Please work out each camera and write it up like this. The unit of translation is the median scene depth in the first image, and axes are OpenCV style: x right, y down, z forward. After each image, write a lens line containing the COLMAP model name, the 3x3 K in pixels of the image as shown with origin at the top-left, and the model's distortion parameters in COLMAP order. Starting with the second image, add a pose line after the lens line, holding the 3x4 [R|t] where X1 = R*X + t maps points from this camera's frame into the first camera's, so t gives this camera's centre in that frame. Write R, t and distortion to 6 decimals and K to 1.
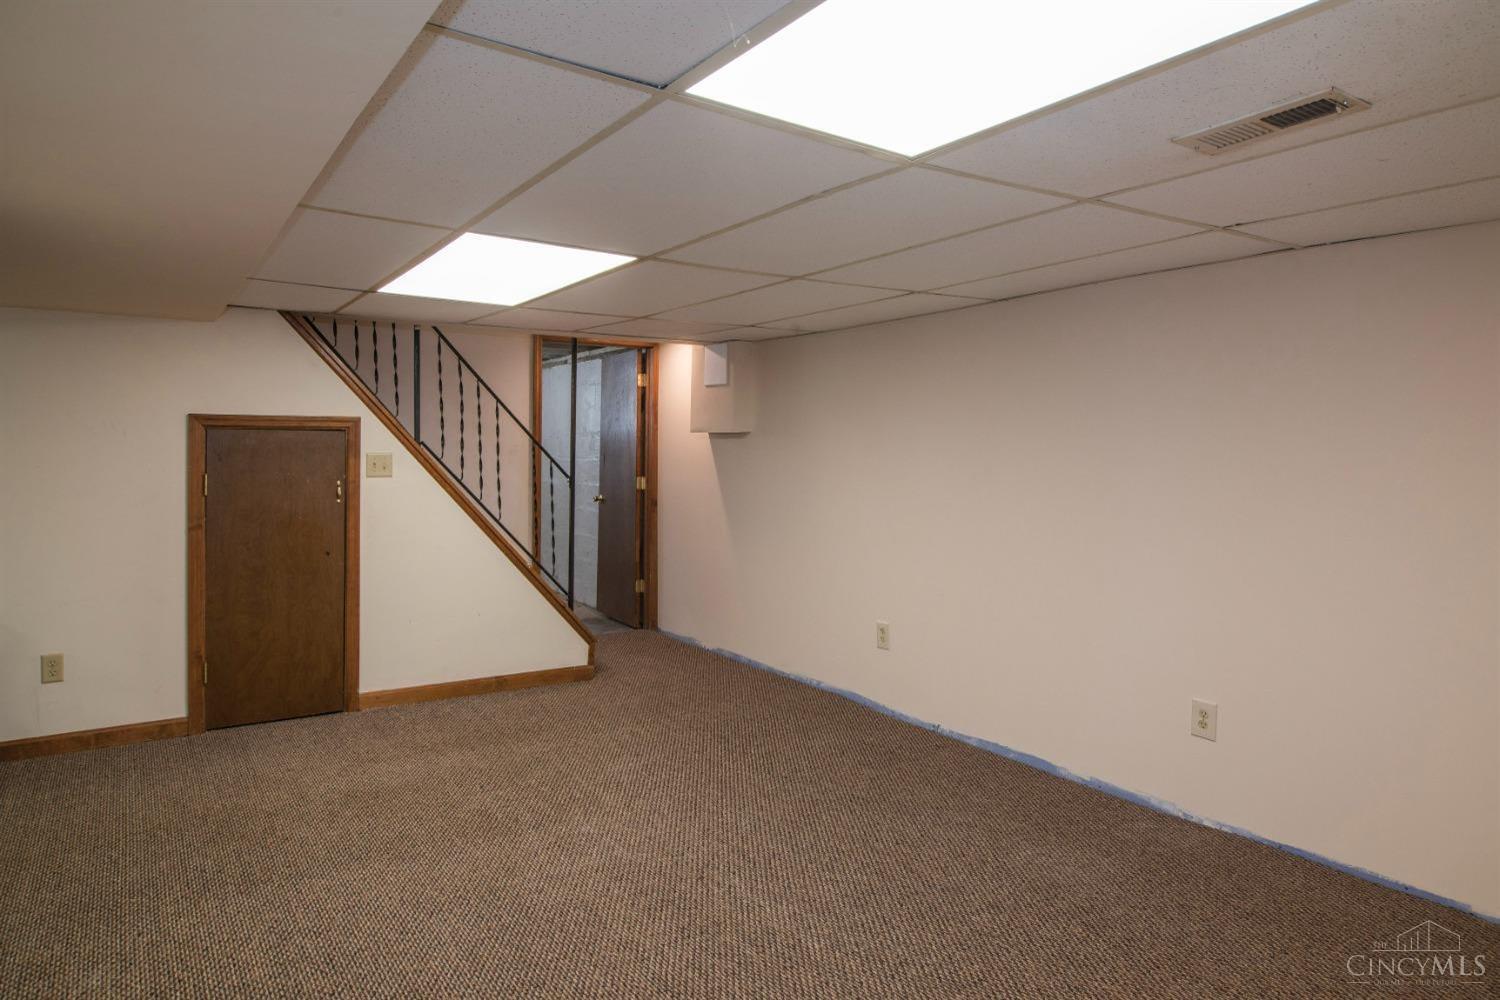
lens RADIAL K [[915.6, 0, 753.6], [0, 915.6, 507.1], [0, 0, 1]] dist [-0.005244, -0.001980]
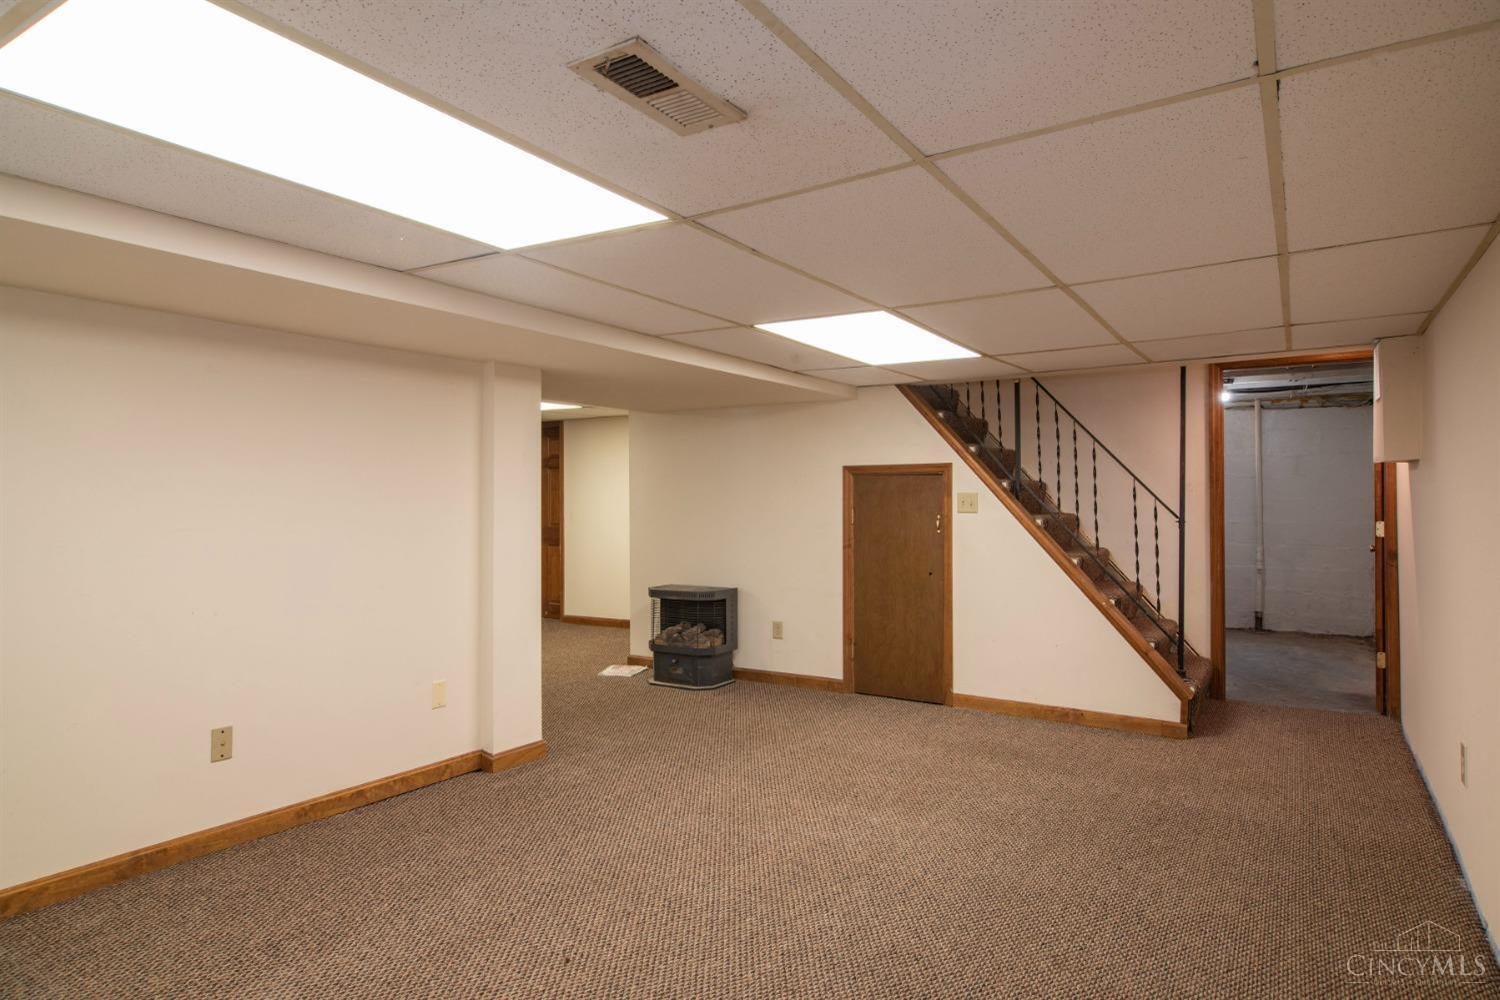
lens RADIAL K [[882.6, 0, 746.9], [0, 882.6, 523.7], [0, 0, 1]] dist [-0.005774, -0.003174]
pose [[0.392441, 0.019245, -0.919576, 0.541252], [-0.052090, 0.998641, -0.001331, -0.002325], [0.918301, 0.048423, 0.392911, 0.296921]]
